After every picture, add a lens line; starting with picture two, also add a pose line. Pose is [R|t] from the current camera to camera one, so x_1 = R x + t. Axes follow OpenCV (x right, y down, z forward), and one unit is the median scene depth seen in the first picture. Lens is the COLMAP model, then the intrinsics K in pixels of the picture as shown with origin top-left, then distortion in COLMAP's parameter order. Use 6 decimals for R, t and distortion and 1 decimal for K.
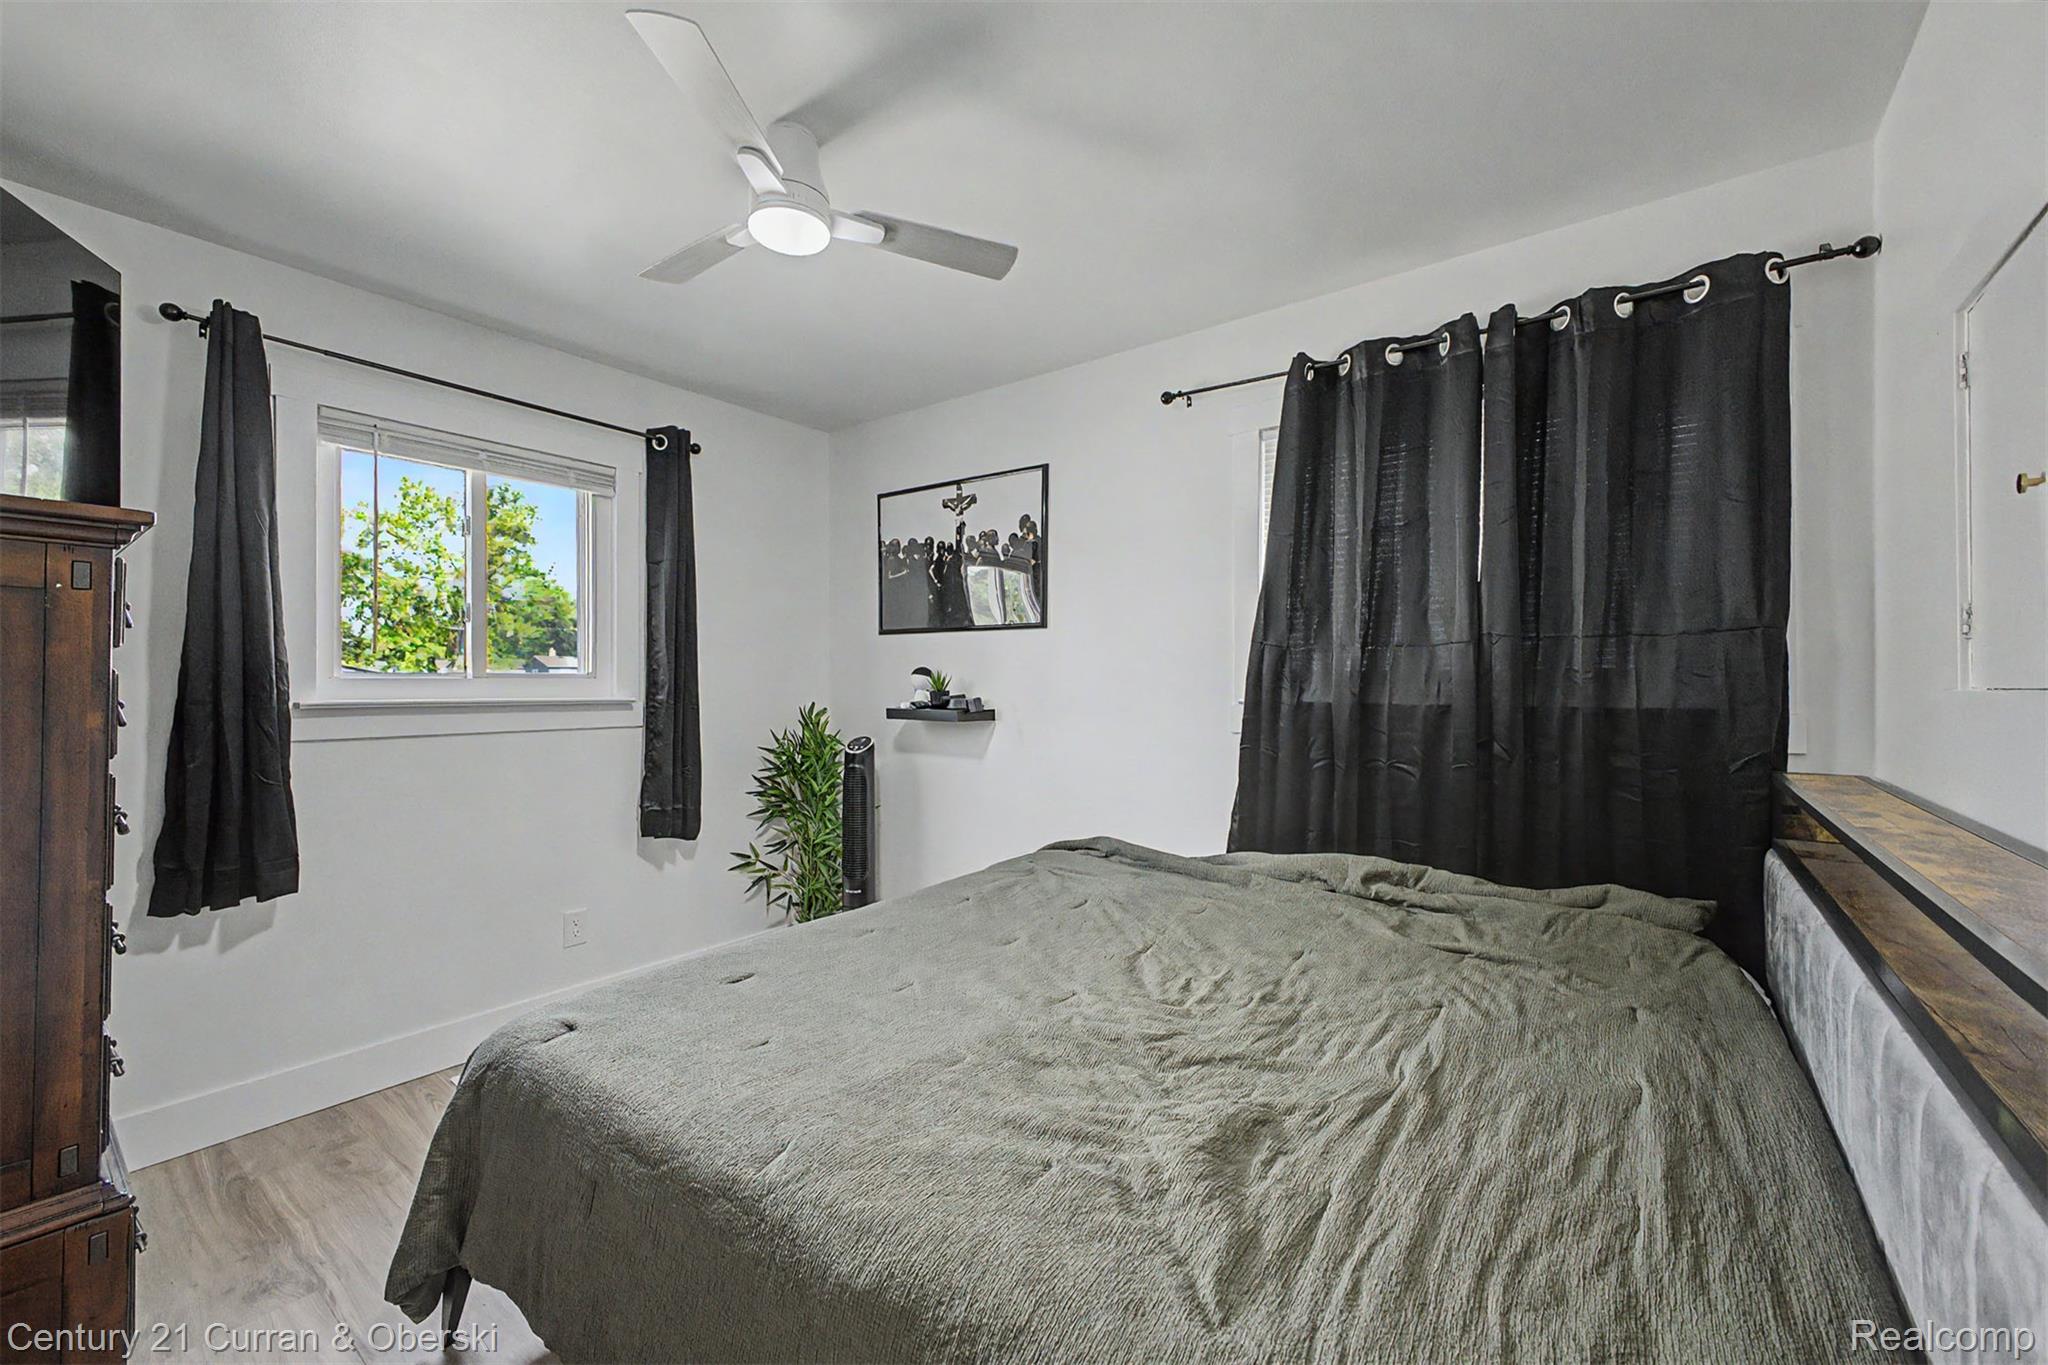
lens RADIAL K [[810.4, 0, 1020.7], [0, 810.4, 675.2], [0, 0, 1]] dist [0.009068, -0.000142]
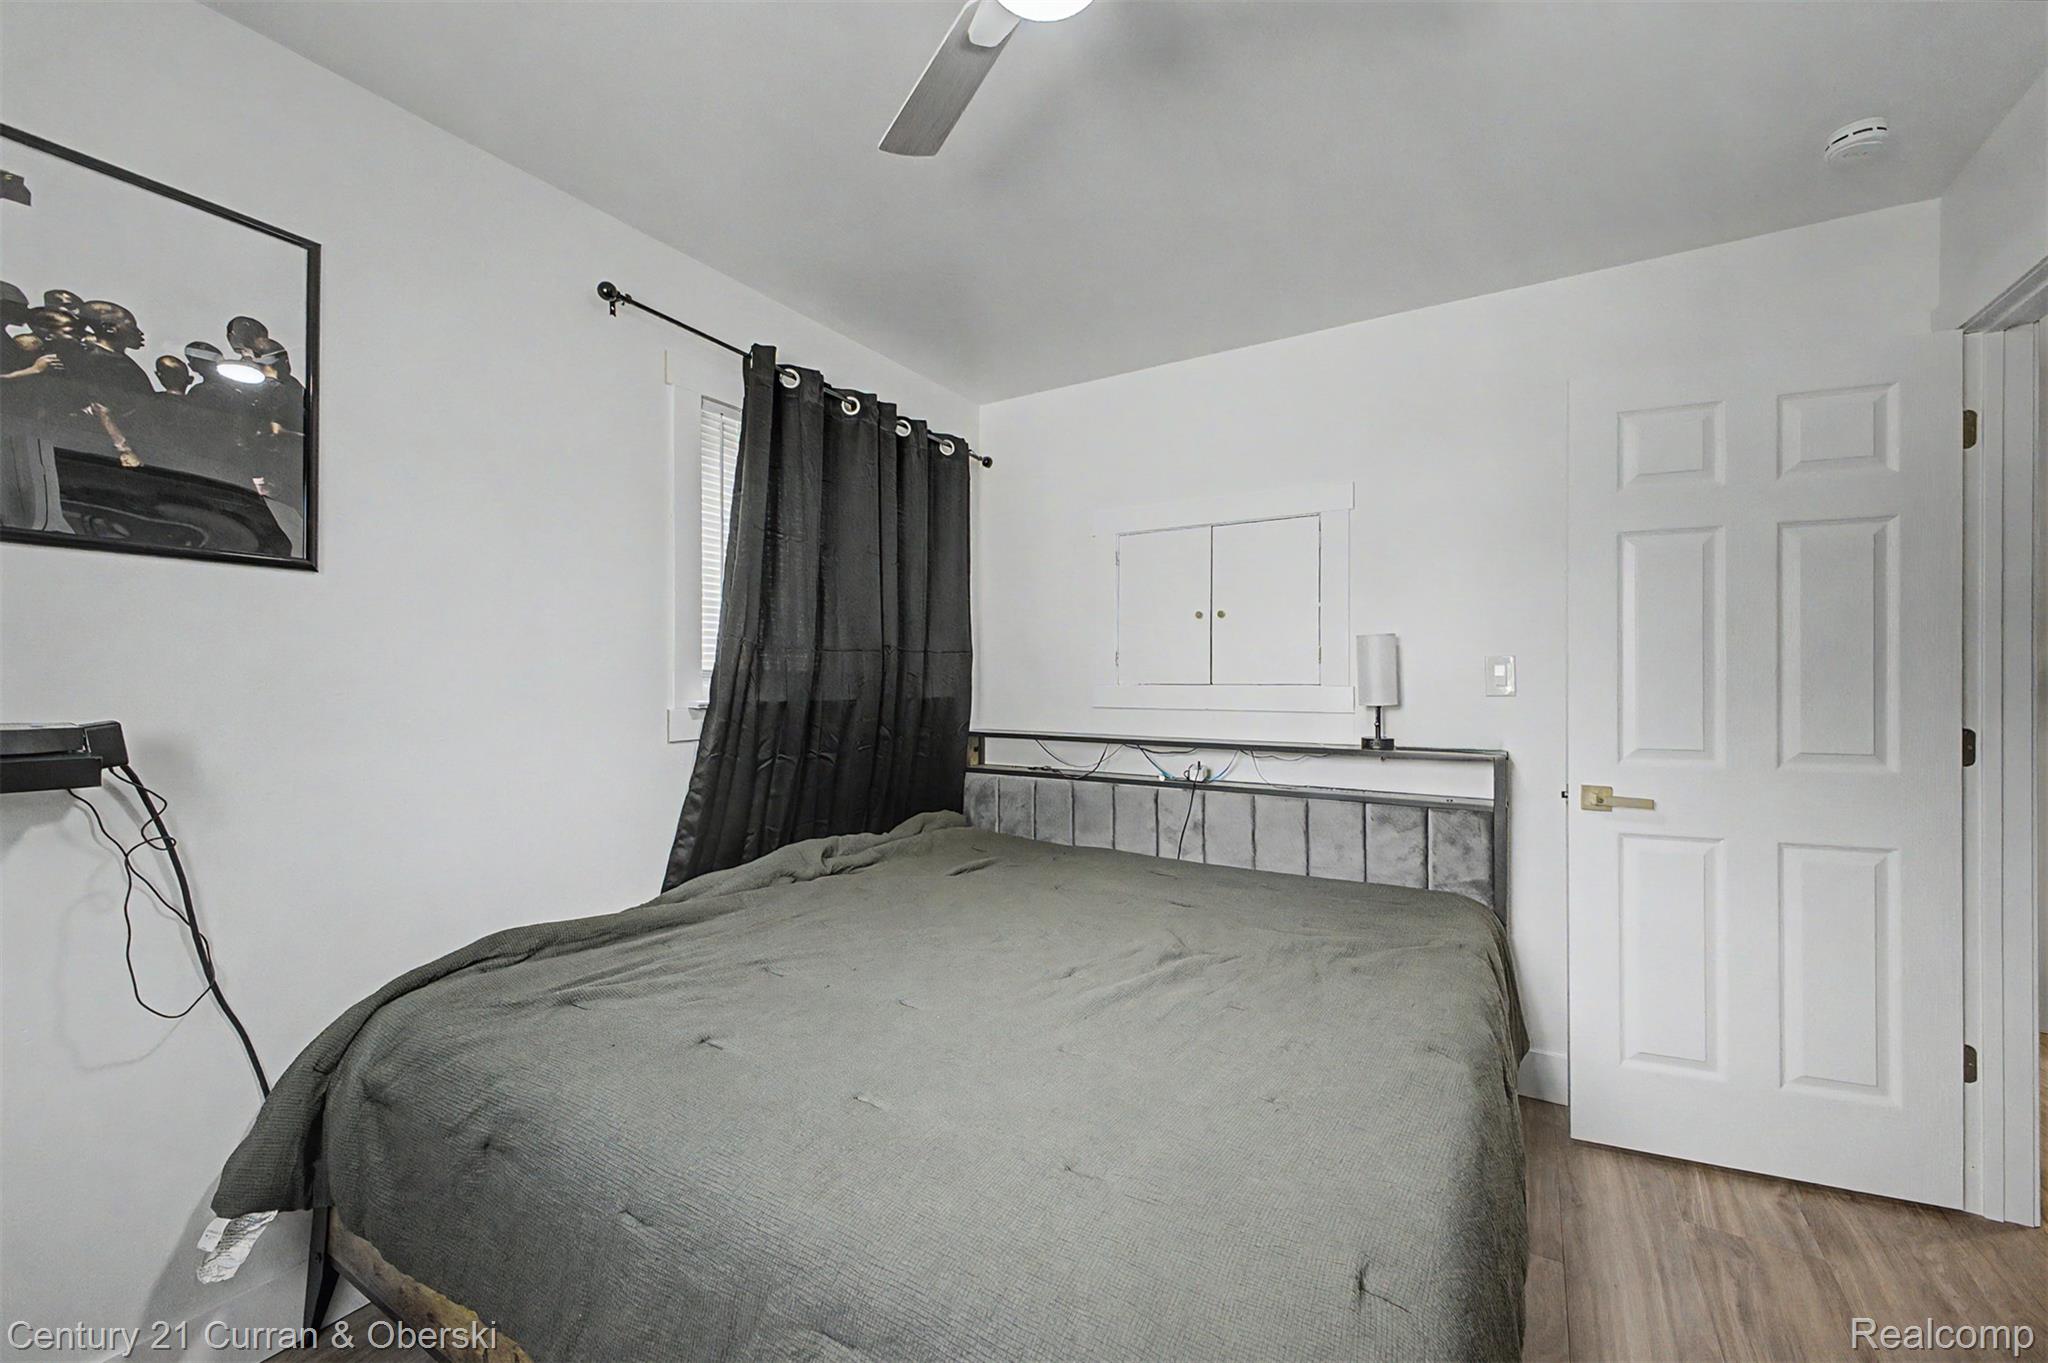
lens RADIAL K [[810.4, 0, 1020.7], [0, 810.4, 674.2], [0, 0, 1]] dist [0.009068, -0.000142]
pose [[-0.097930, 0.011162, 0.995131, -0.648378], [-0.009752, 0.999878, -0.012175, 0.008943], [-0.995145, -0.010896, -0.097810, 0.778502]]
